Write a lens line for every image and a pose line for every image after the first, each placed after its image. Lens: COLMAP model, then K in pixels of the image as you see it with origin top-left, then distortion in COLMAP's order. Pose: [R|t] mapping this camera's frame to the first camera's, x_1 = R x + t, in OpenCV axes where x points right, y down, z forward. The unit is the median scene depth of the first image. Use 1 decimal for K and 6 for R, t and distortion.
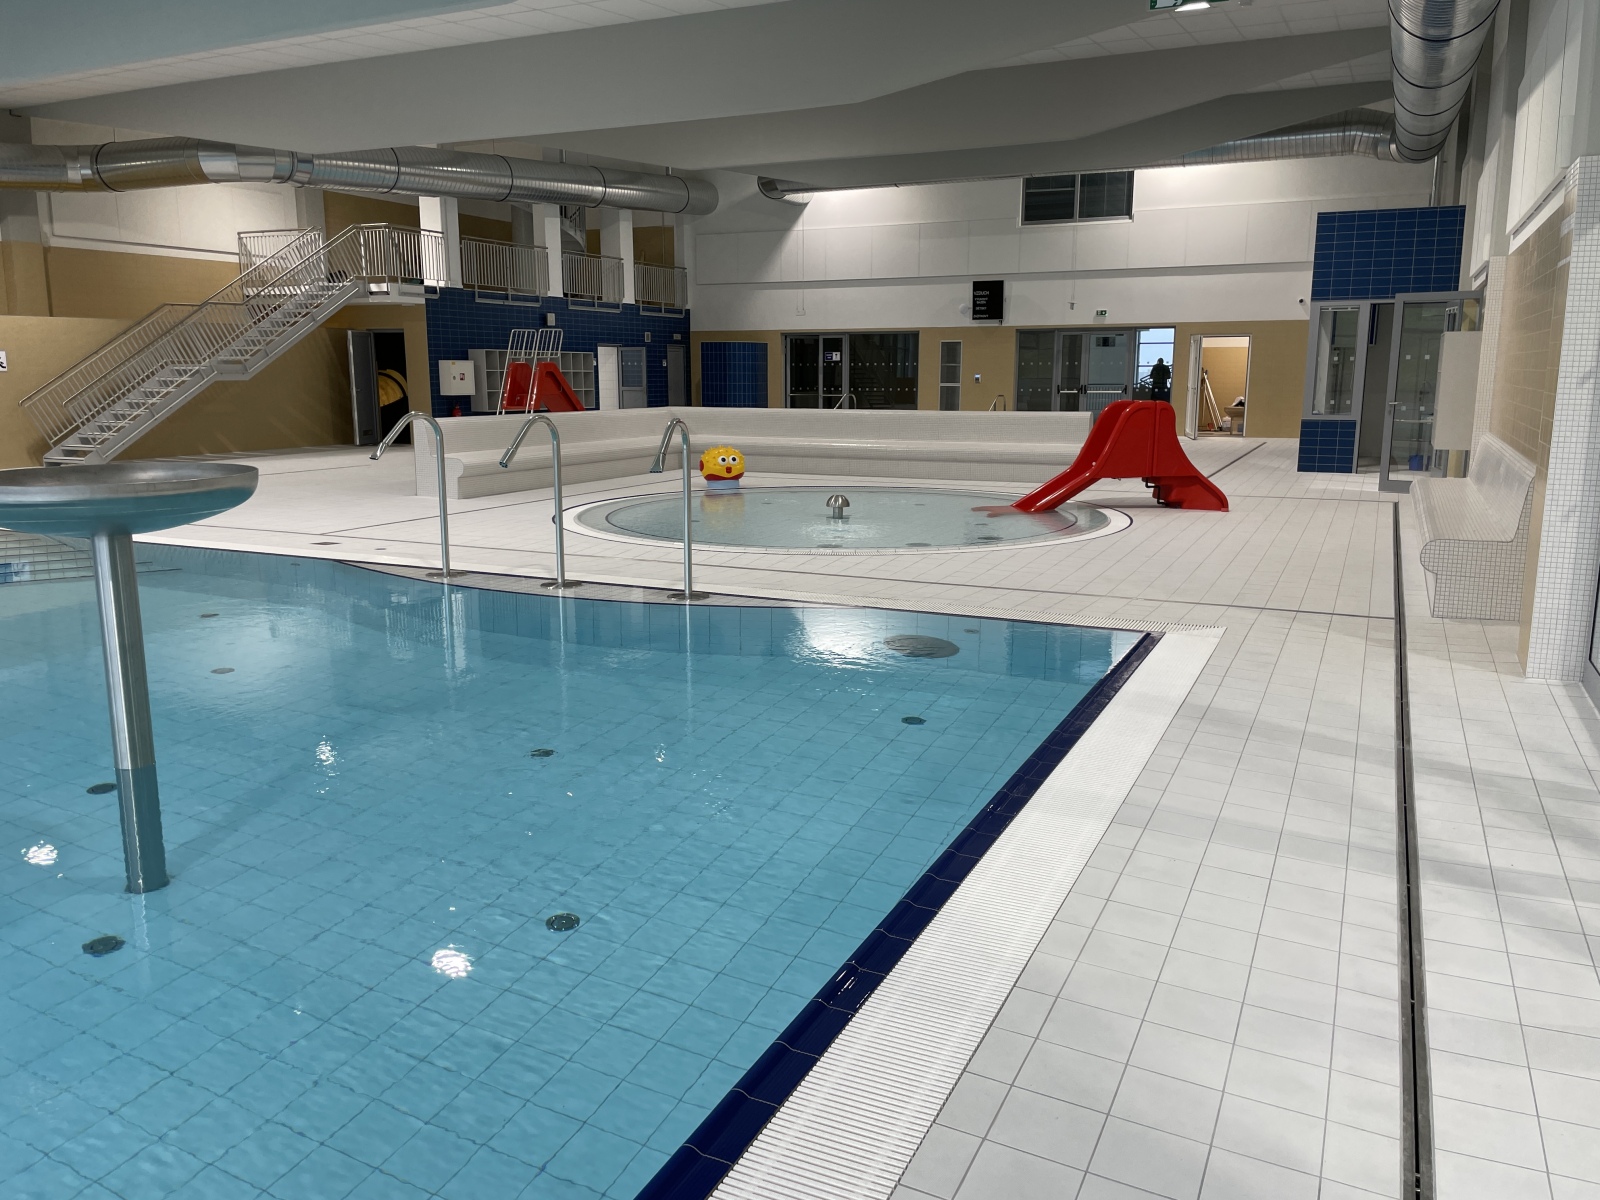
lens RADIAL K [[1209.4, 0, 800.0], [0, 1209.4, 600.0], [0, 0, 1]] dist [0.100664, -0.146801]
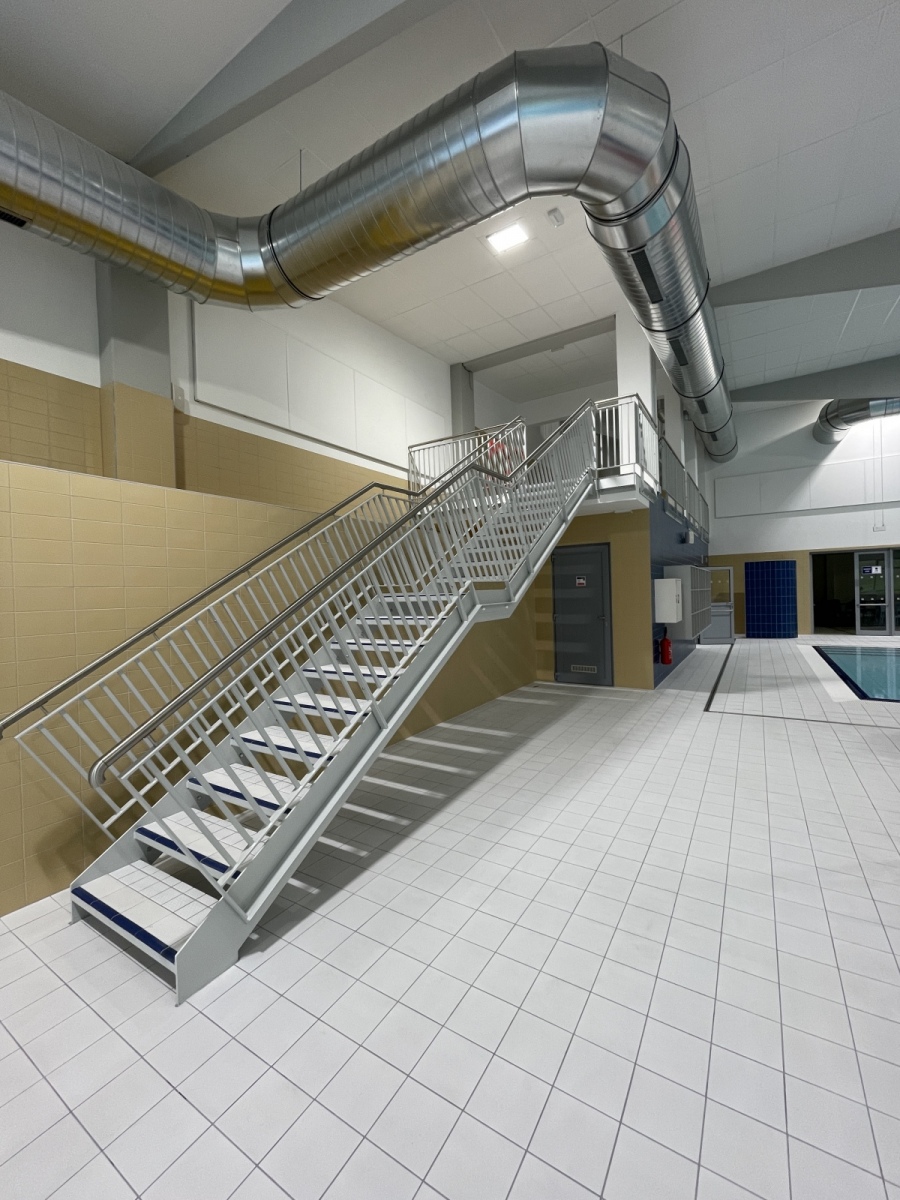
lens RADIAL K [[484.9, 0, 450.0], [0, 484.9, 600.0], [0, 0, 1]] dist [-0.018275, 0.000001]
pose [[0.992682, -0.029106, -0.117194, -0.472492], [0.008340, 0.984724, -0.173923, -0.157674], [0.120466, 0.171672, 0.977761, 0.828367]]
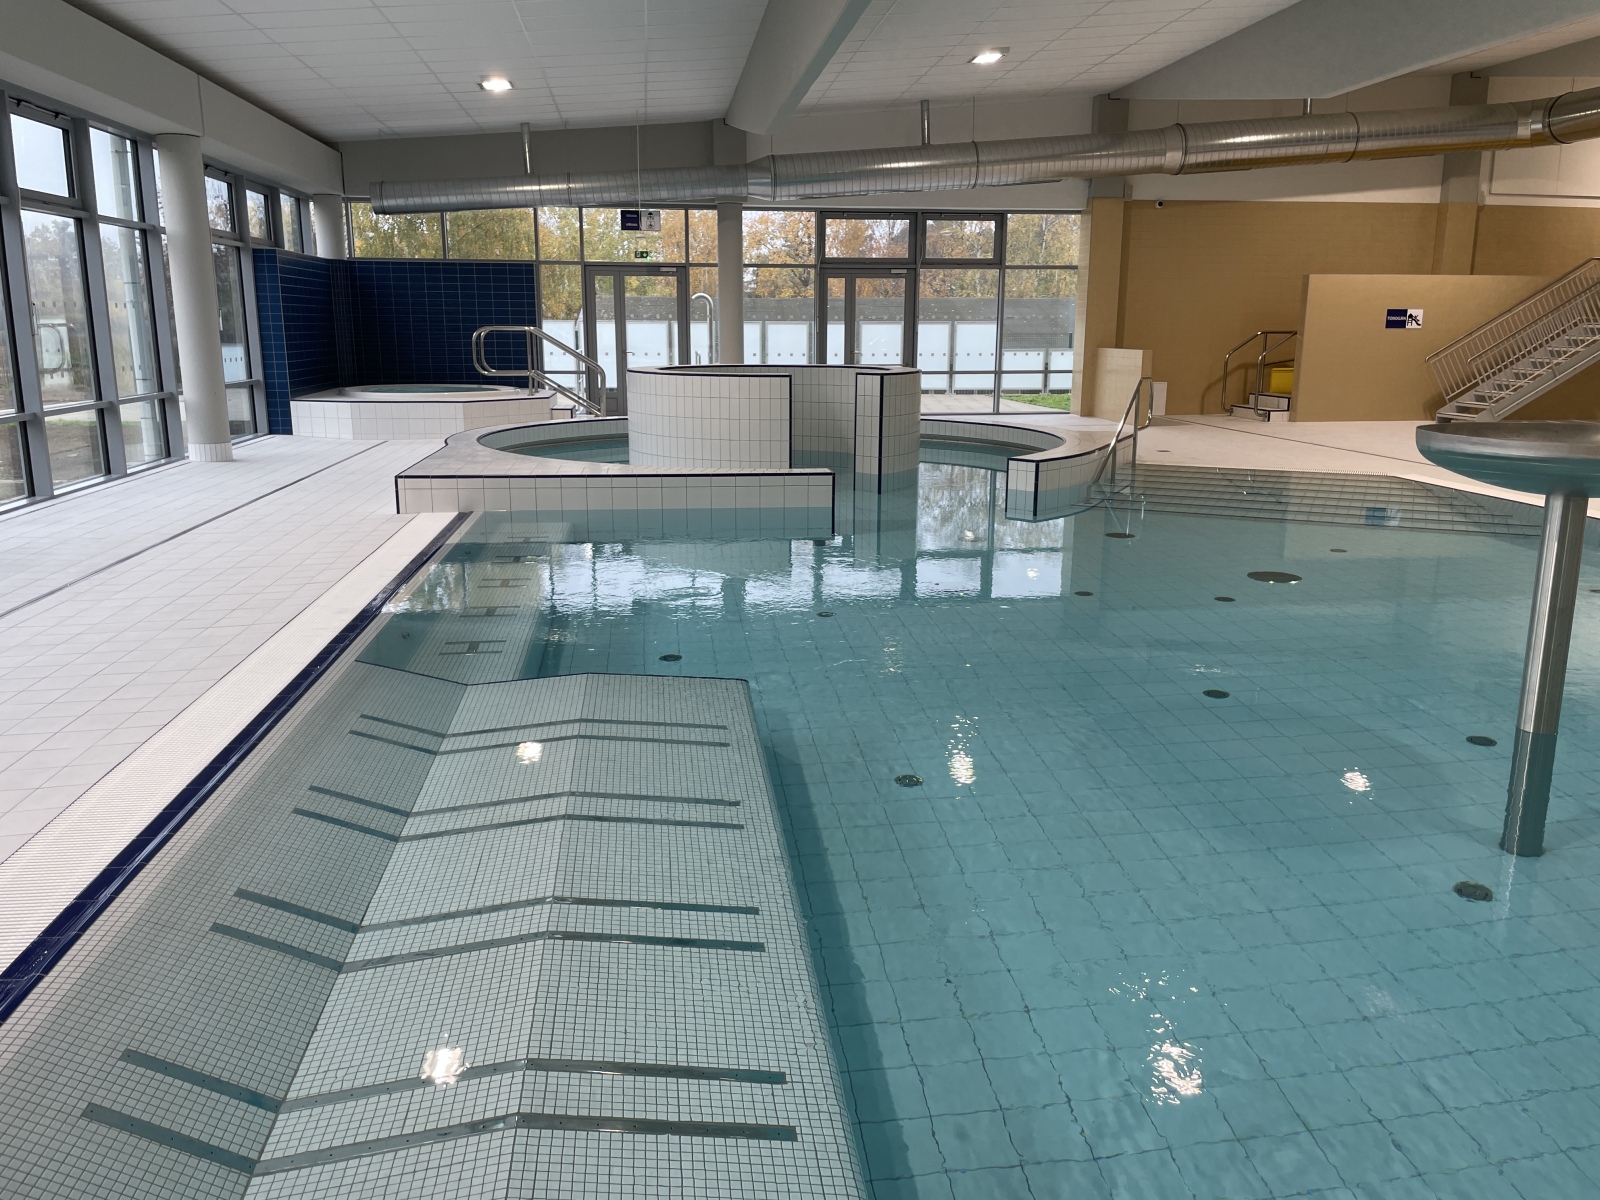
lens RADIAL K [[1209.4, 0, 800.0], [0, 1209.4, 600.0], [0, 0, 1]] dist [0.100664, -0.146801]
pose [[0.536692, 0.186766, -0.822849, -0.017201], [-0.159831, 0.980043, 0.118197, 0.002818], [0.828502, 0.068081, 0.555832, -0.013340]]
